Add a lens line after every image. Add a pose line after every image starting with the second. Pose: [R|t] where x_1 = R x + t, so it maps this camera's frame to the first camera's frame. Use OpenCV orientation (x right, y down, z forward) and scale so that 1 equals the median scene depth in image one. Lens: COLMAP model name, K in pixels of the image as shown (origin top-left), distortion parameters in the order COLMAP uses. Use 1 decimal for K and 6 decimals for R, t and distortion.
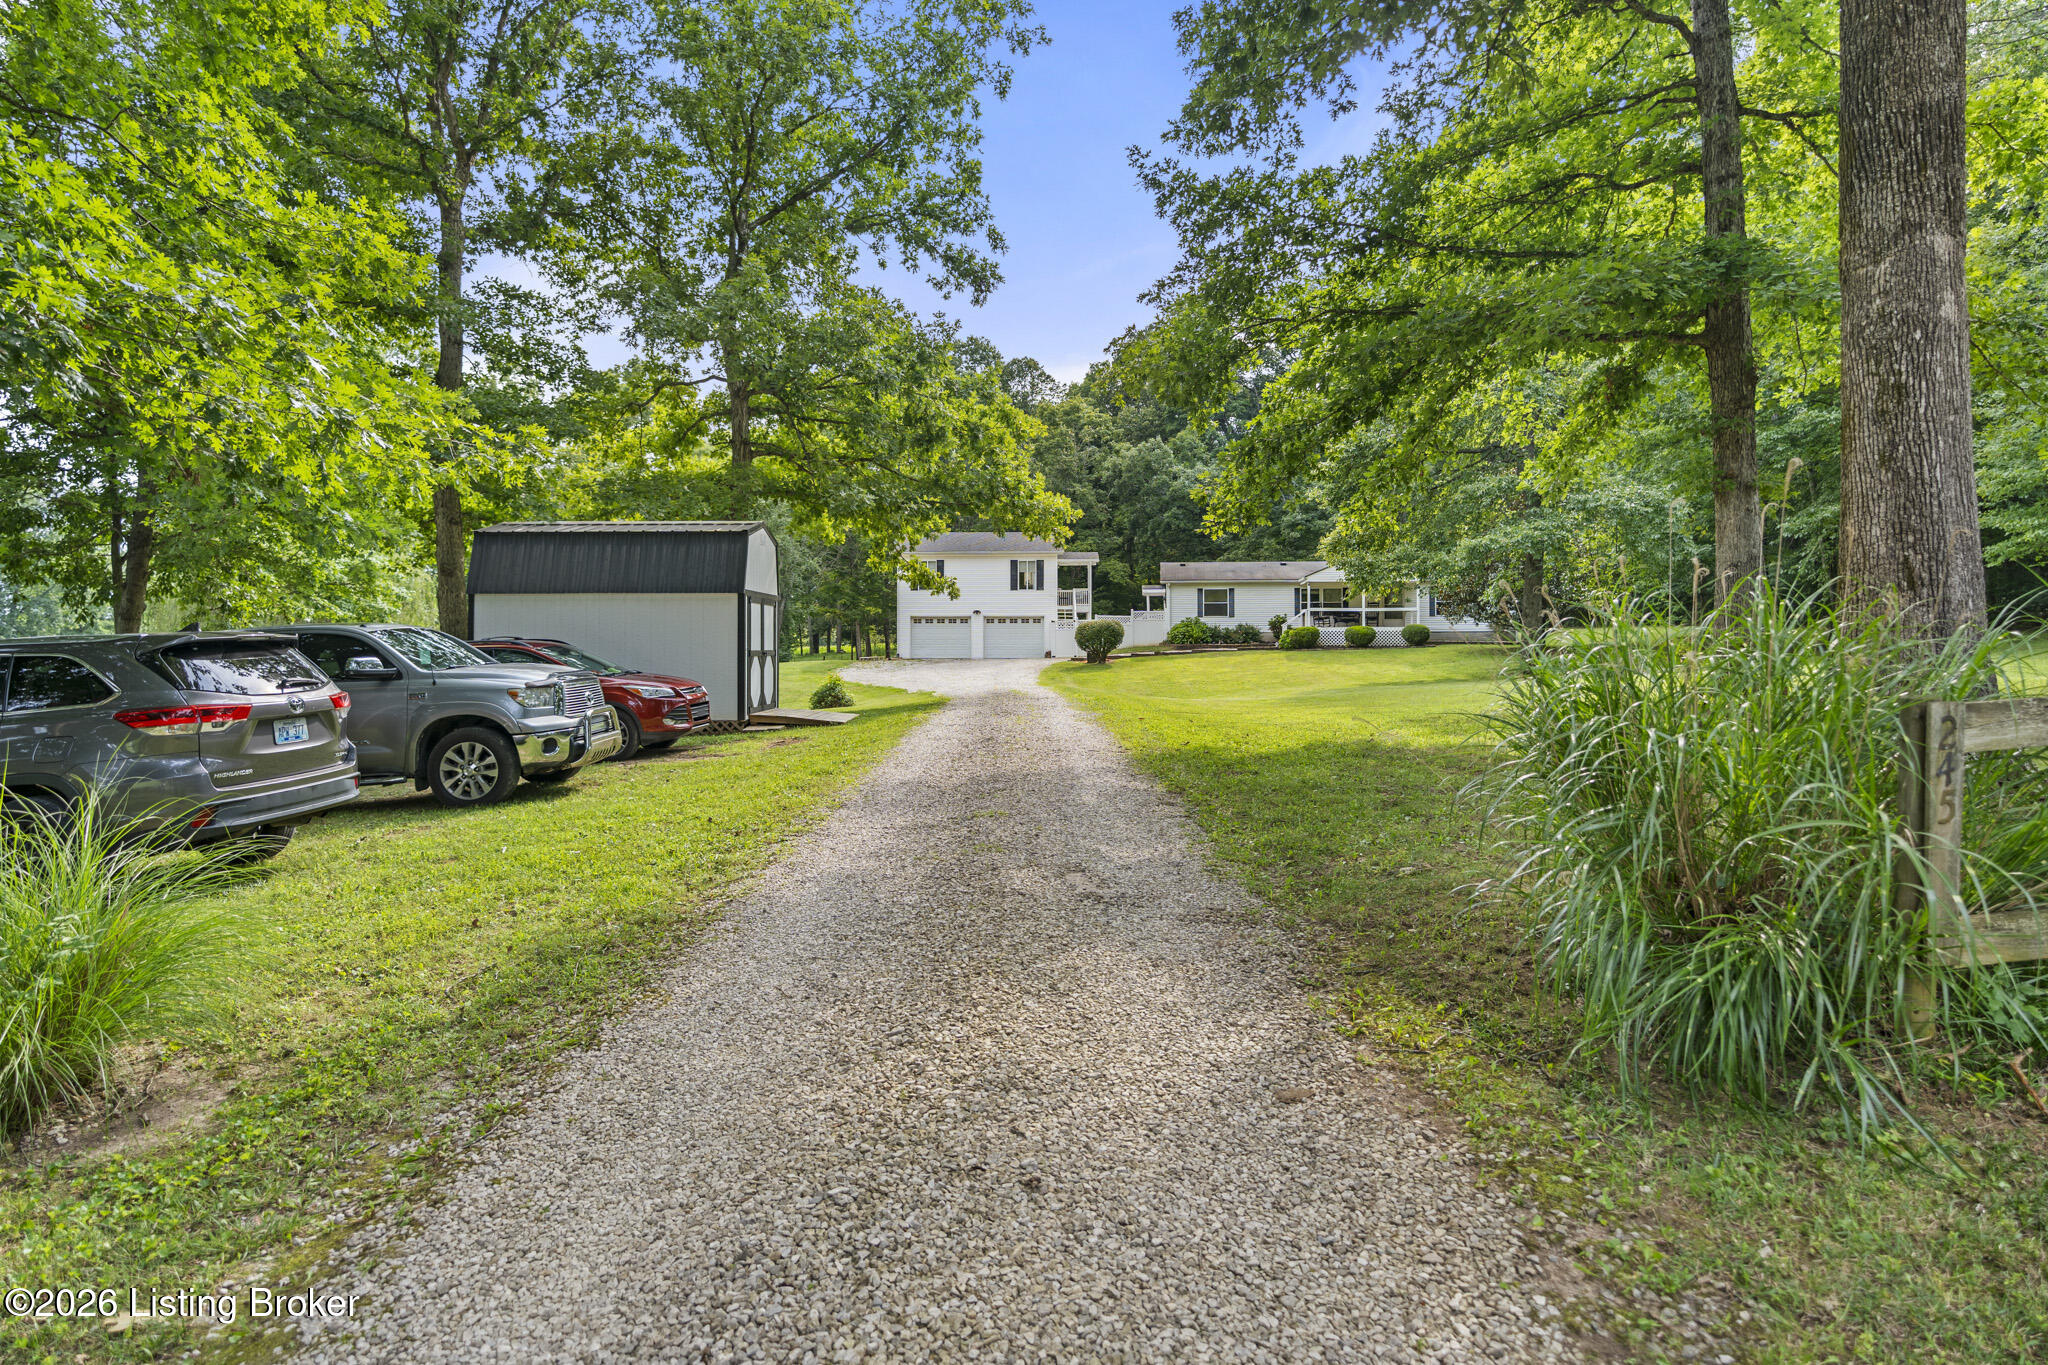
lens RADIAL K [[1138.5, 0, 1024.1], [0, 1138.5, 673.3], [0, 0, 1]] dist [-0.001590, -0.000834]
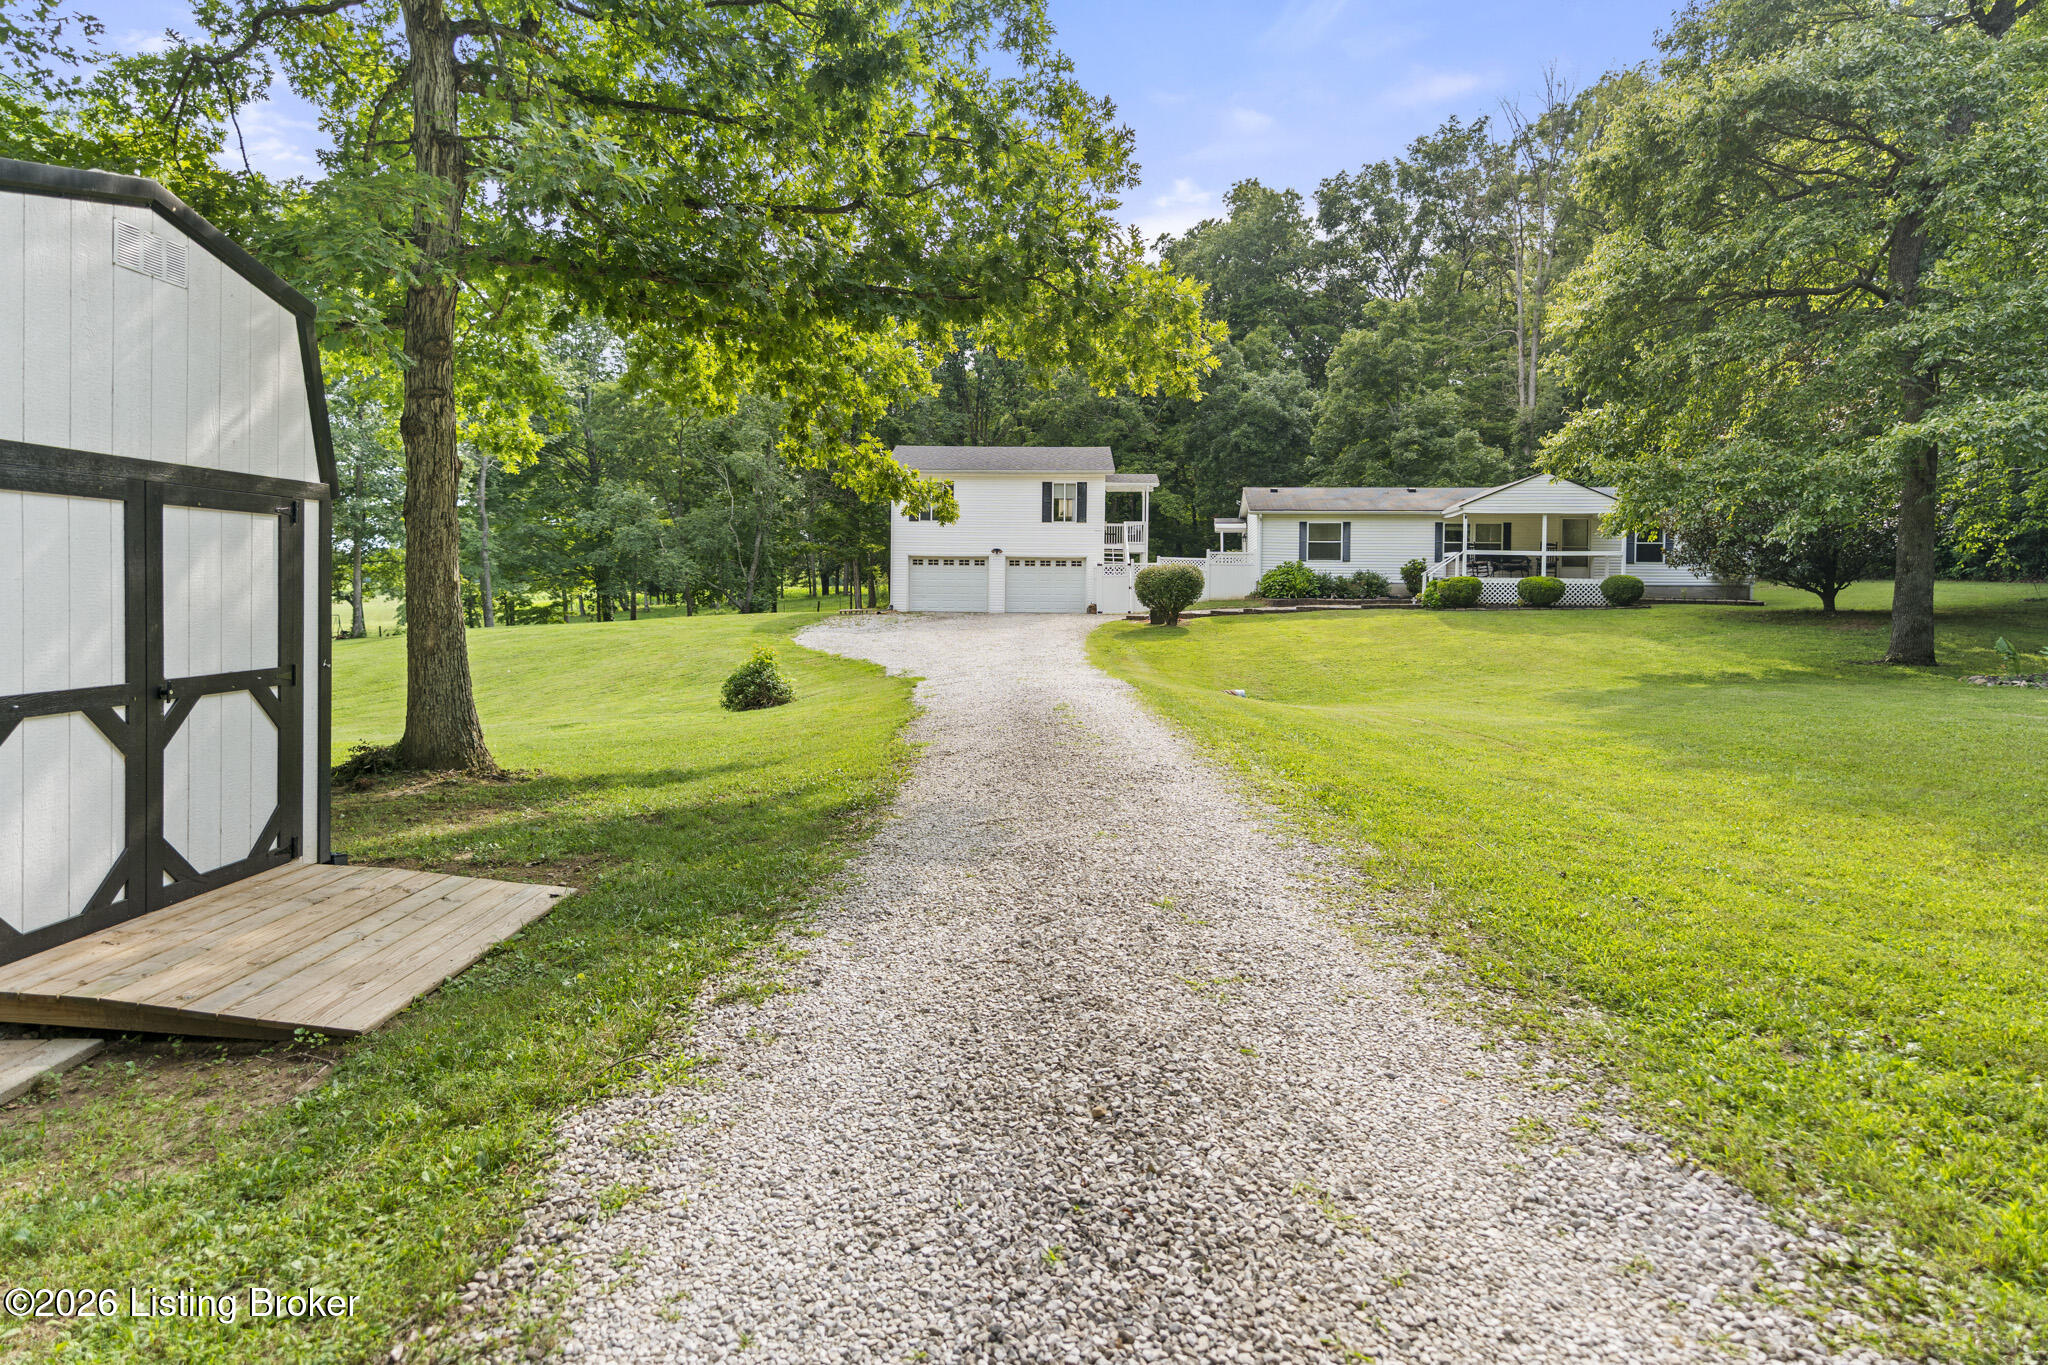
lens RADIAL K [[1138.5, 0, 1031.2], [0, 1138.5, 594.5], [0, 0, 1]] dist [-0.001590, -0.000834]
pose [[0.999846, 0.011801, -0.012972, -0.008983], [-0.012017, 0.999788, -0.016713, -0.013157], [0.012772, 0.016867, 0.999776, 0.255865]]
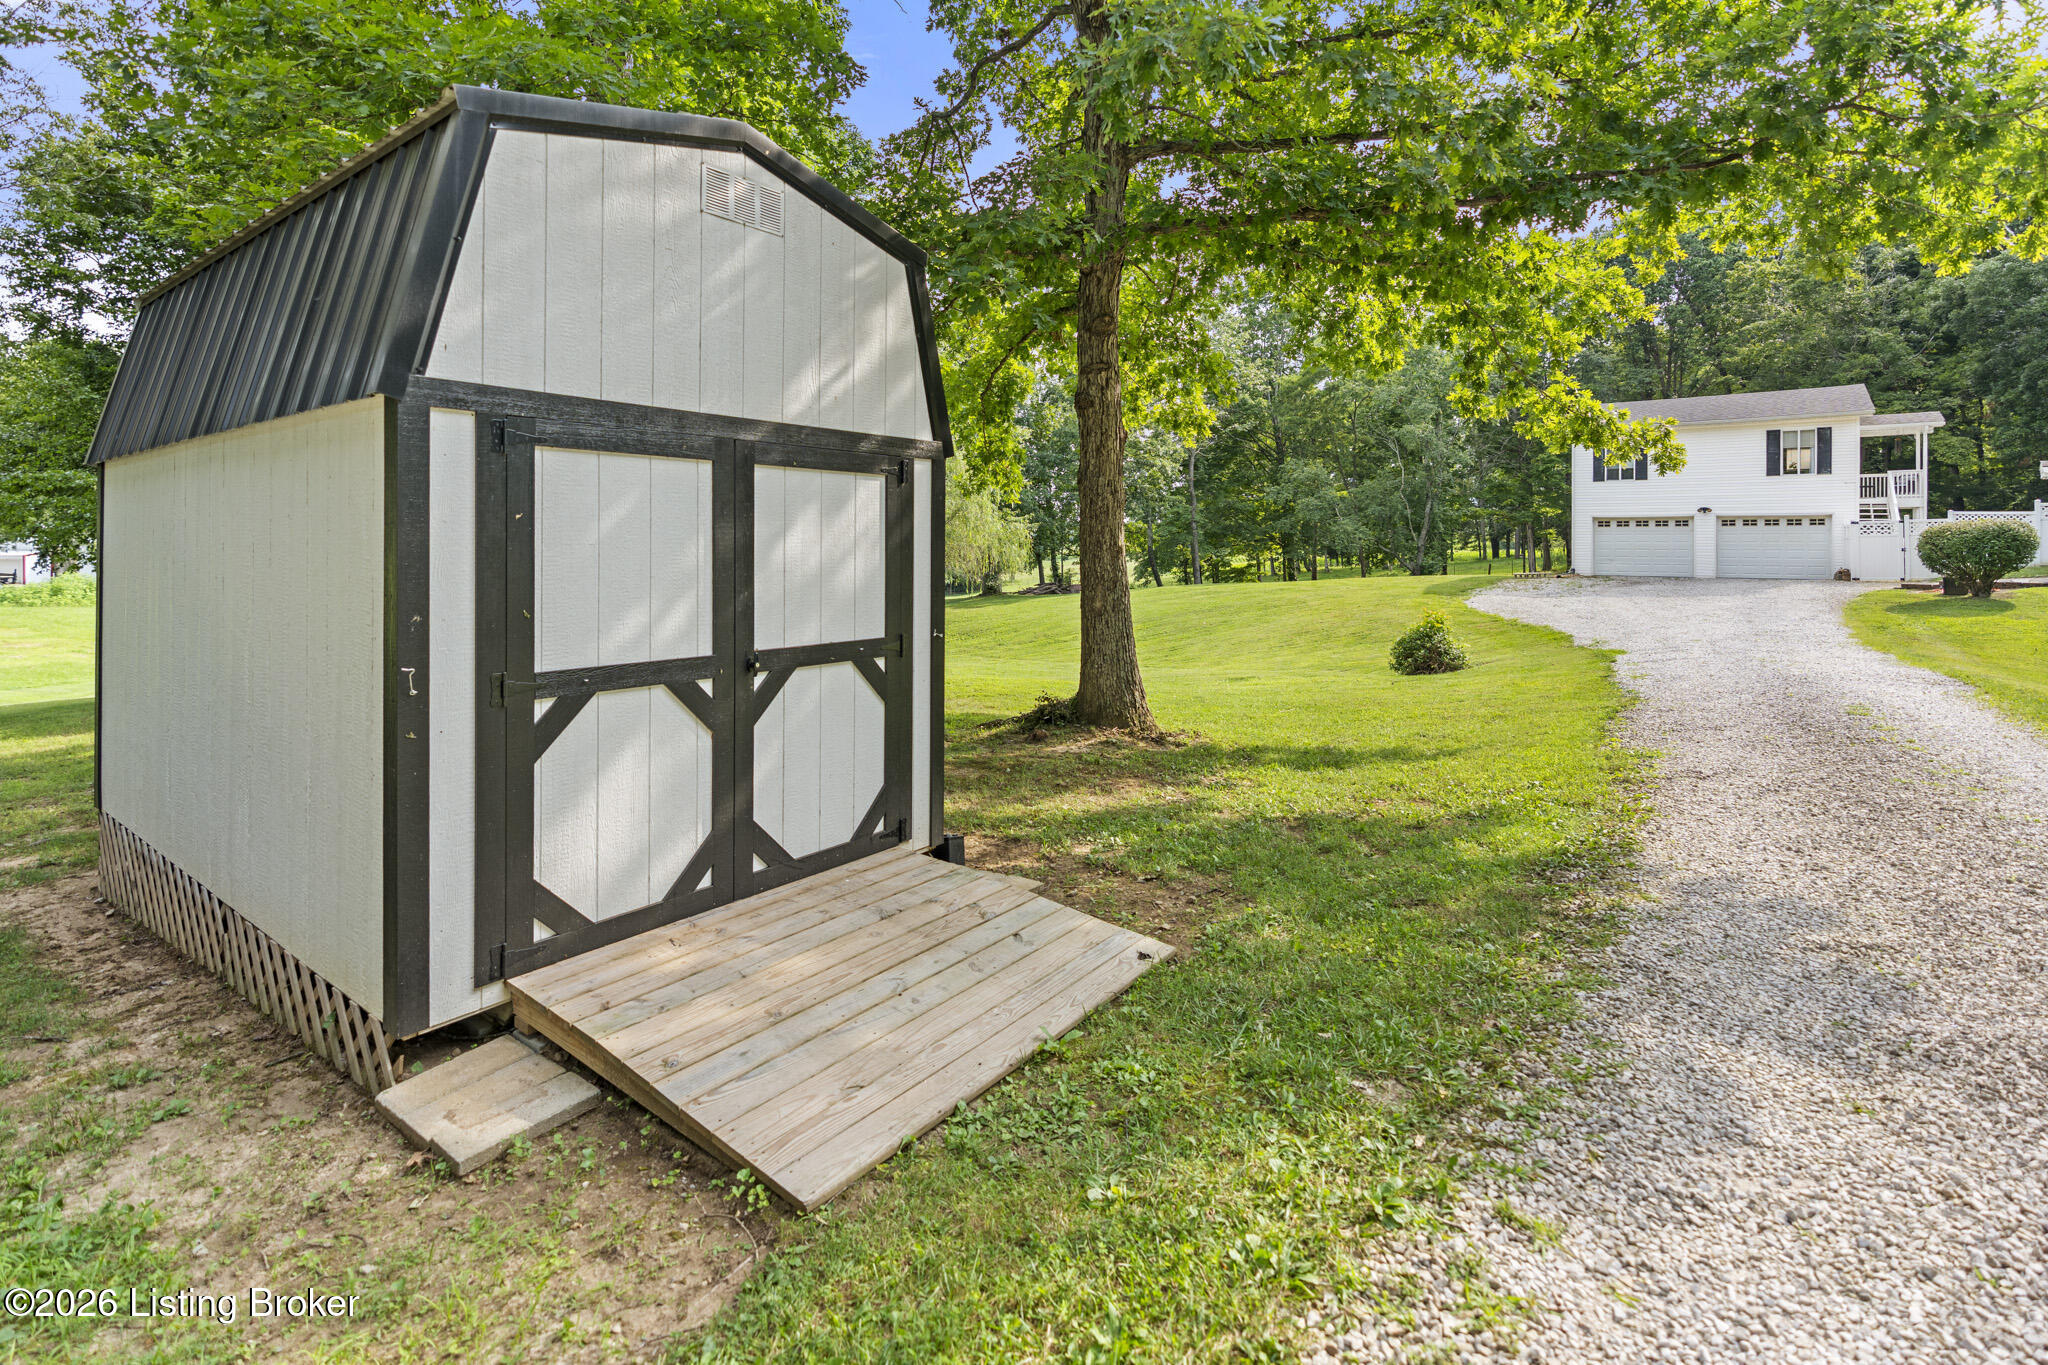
lens RADIAL K [[961.5, 0, 1012.8], [0, 961.5, 539.0], [0, 0, 1]] dist [-0.011660, 0.001087]
pose [[0.791419, 0.001039, -0.611274, -0.019831], [-0.020524, 0.999480, -0.024874, -0.014024], [0.610930, 0.032231, 0.791028, 0.299719]]
